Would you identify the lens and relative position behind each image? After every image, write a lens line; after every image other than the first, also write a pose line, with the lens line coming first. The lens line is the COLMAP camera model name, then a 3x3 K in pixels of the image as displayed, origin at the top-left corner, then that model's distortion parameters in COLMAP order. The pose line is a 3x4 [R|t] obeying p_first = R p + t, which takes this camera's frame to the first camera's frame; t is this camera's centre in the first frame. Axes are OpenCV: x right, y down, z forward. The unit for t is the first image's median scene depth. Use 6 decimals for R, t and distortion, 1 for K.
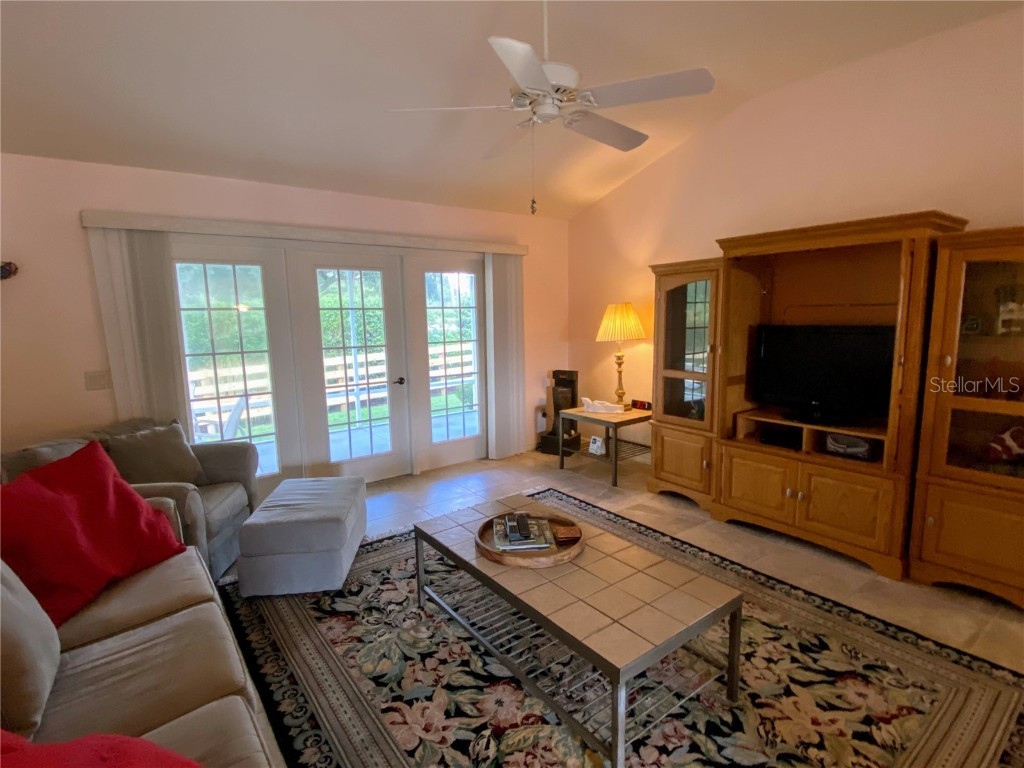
lens RADIAL K [[516.3, 0, 512.7], [0, 516.3, 378.7], [0, 0, 1]] dist [0.115522, -0.106831]
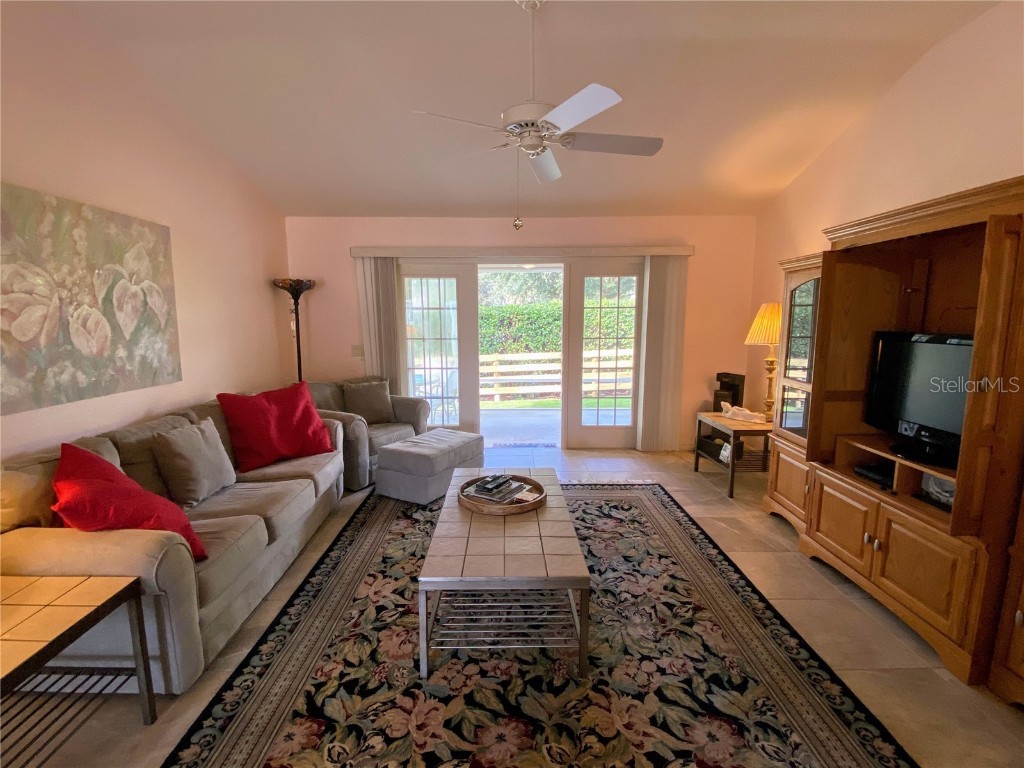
lens RADIAL K [[473.8, 0, 512.0], [0, 473.8, 384.0], [0, 0, 1]] dist [0.055251, -0.047395]
pose [[0.804649, 0.099353, -0.585380, 0.441261], [-0.086582, 0.994996, 0.049861, -0.008933], [0.587405, 0.010563, 0.809224, 0.070657]]
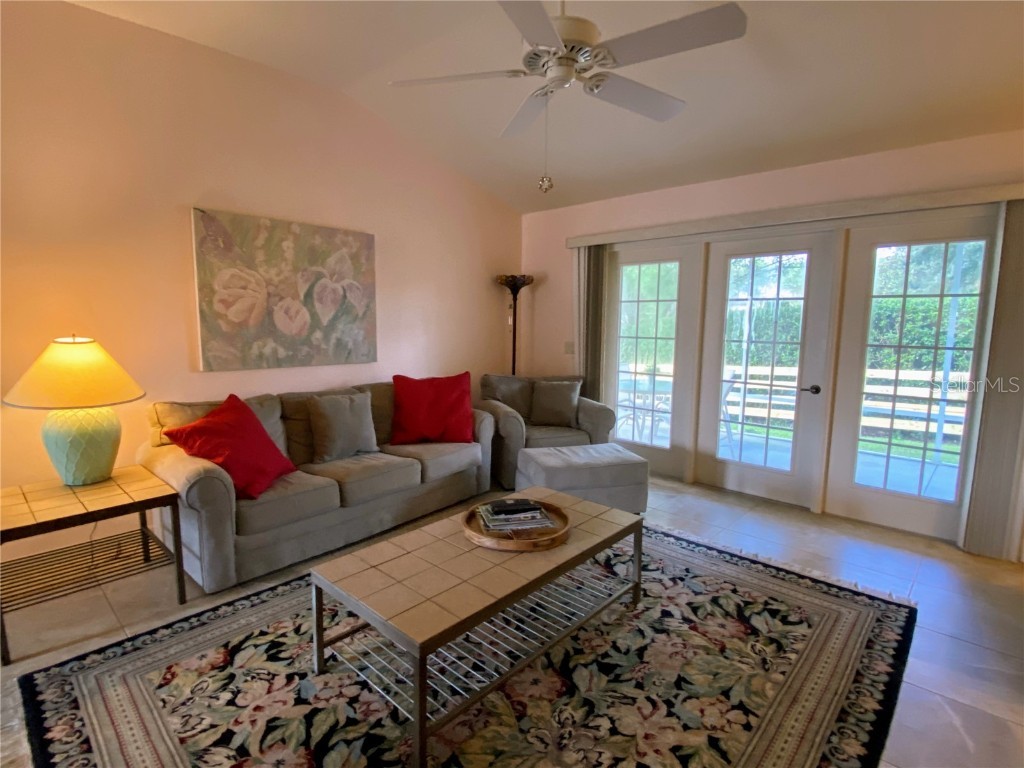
lens RADIAL K [[527.3, 0, 512.0], [0, 527.3, 384.0], [0, 0, 1]] dist [-0.000296, -0.001277]
pose [[0.173974, 0.145518, -0.973939, 0.623053], [-0.134433, 0.983272, 0.122898, -0.052821], [0.975531, 0.109548, 0.190626, 0.502084]]
